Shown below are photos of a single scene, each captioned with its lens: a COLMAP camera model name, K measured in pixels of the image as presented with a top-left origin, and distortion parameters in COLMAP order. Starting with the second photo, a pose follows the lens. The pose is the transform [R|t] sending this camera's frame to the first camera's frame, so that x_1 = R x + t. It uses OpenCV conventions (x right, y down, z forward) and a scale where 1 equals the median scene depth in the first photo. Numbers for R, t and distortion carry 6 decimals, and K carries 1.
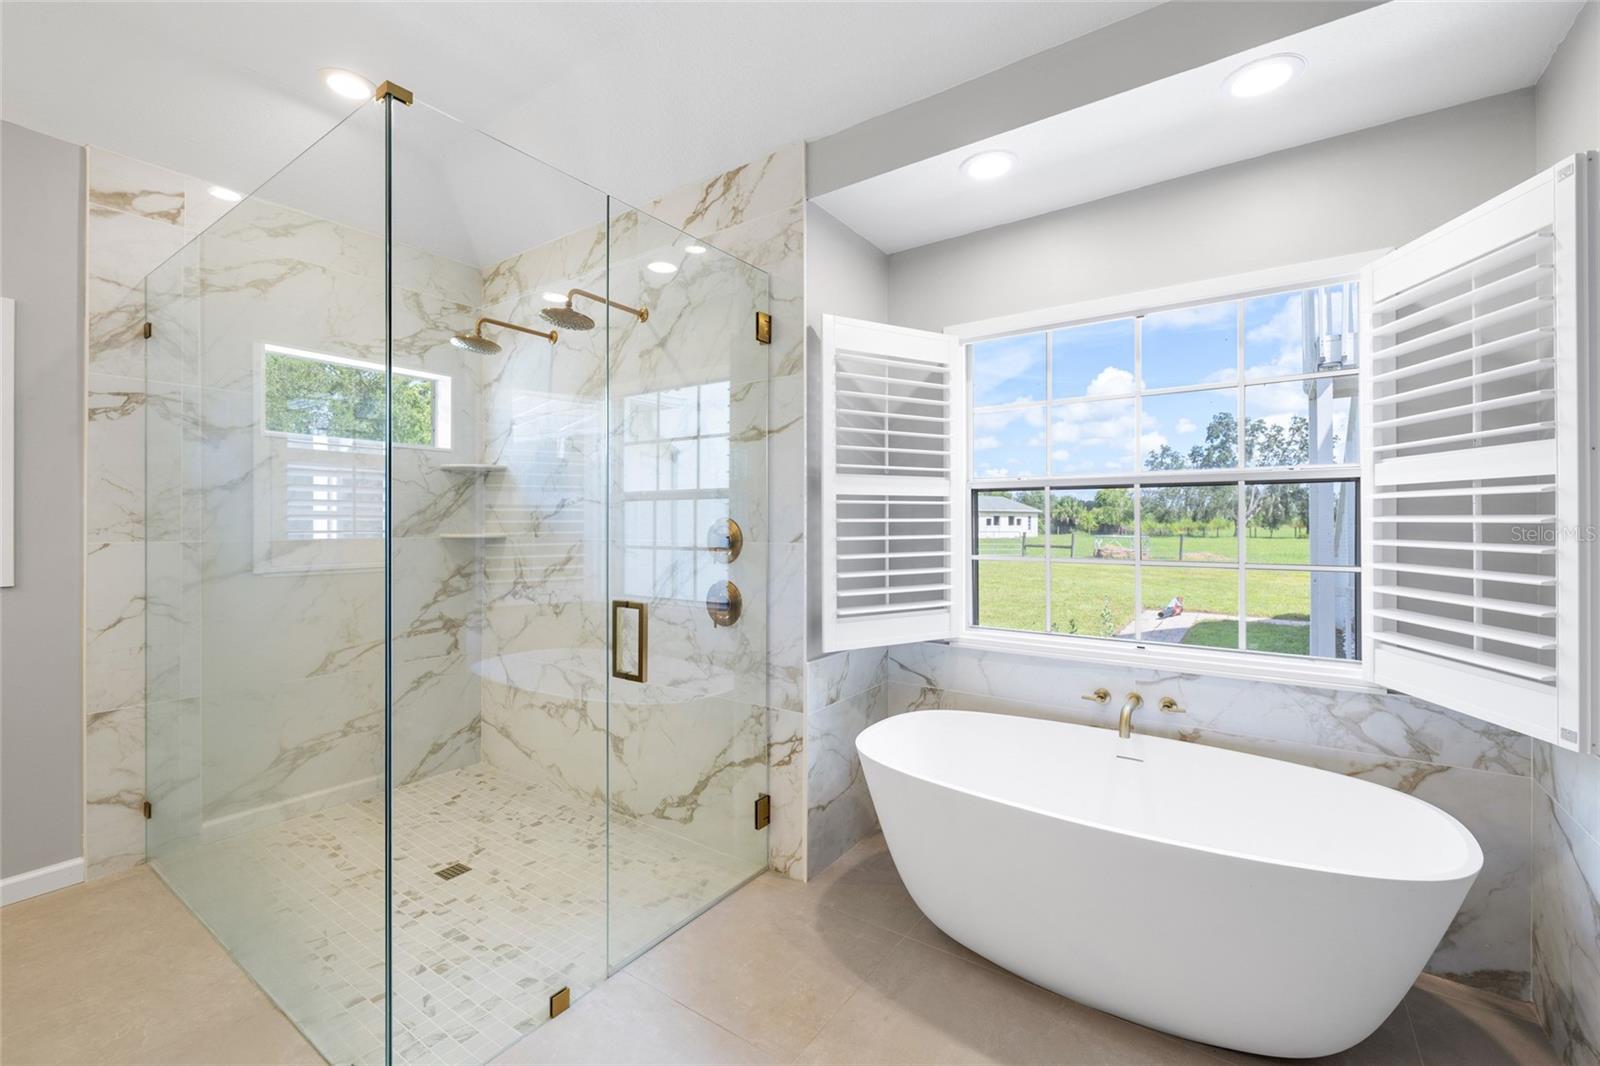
lens RADIAL K [[671.7, 0, 801.2], [0, 671.7, 522.9], [0, 0, 1]] dist [-0.000627, -0.000221]
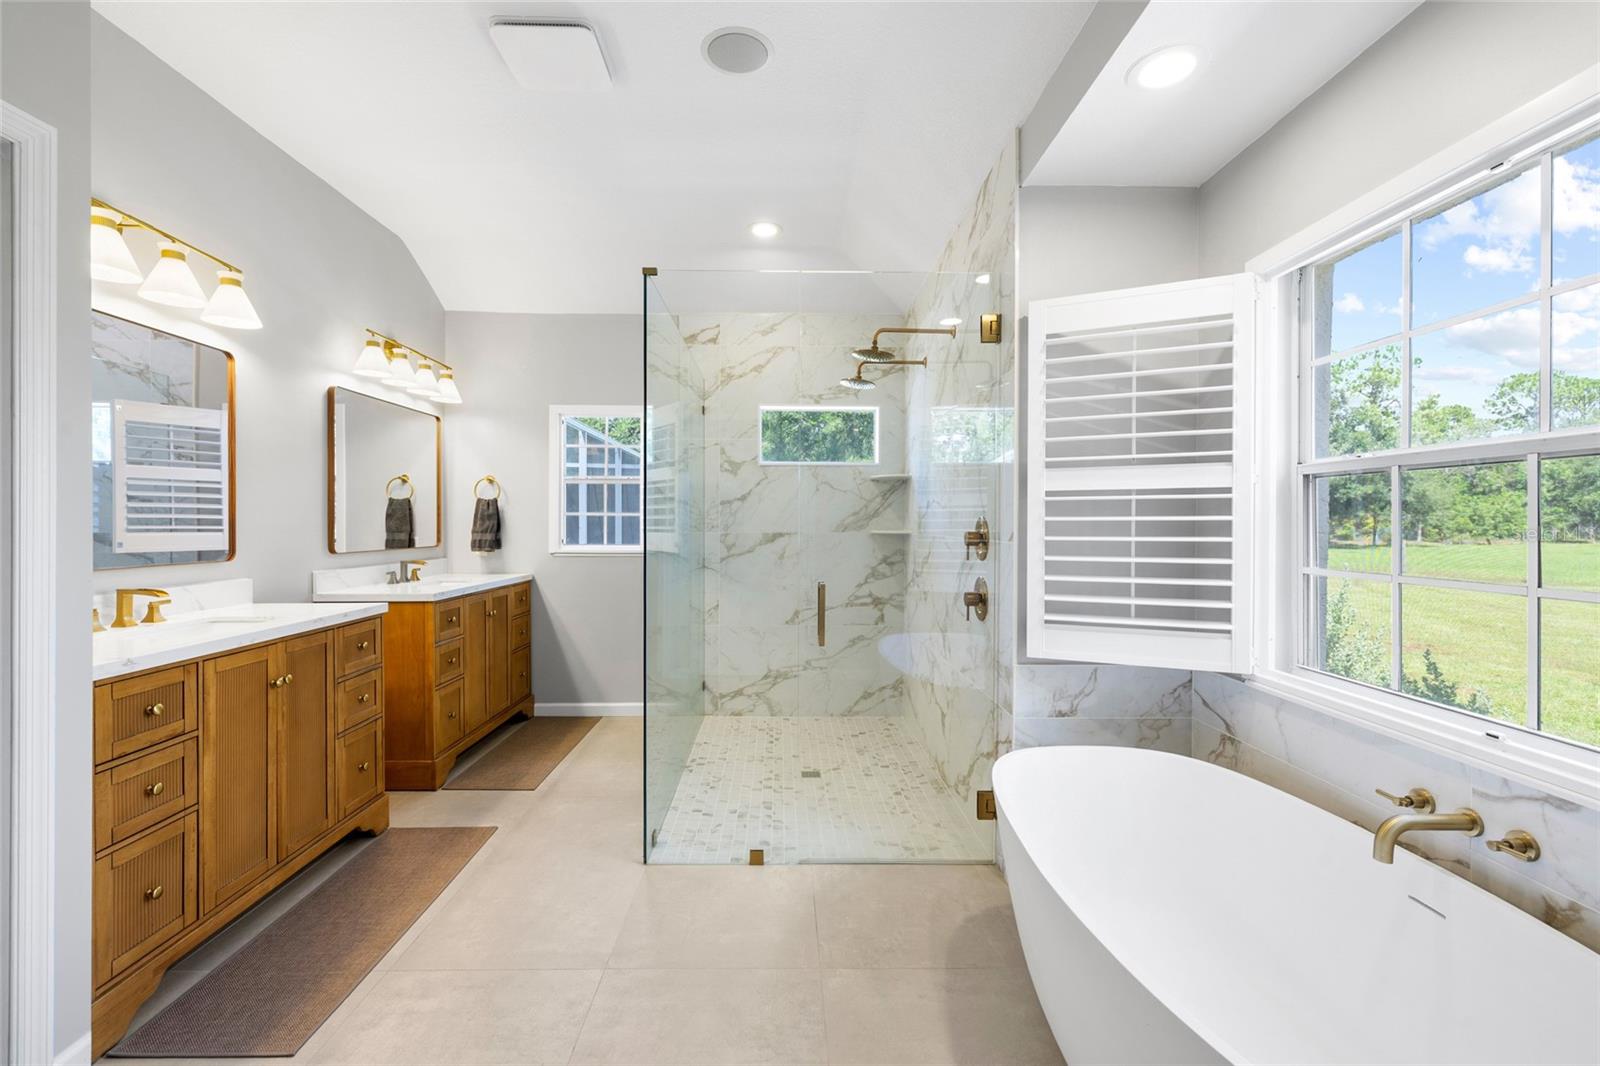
lens RADIAL K [[683.6, 0, 792.0], [0, 683.6, 529.9], [0, 0, 1]] dist [-0.000637, -0.000015]
pose [[0.584545, 0.010973, -0.811287, 0.559413], [-0.003488, 0.999933, 0.011011, 0.002219], [0.811354, -0.003607, 0.584544, 0.142546]]
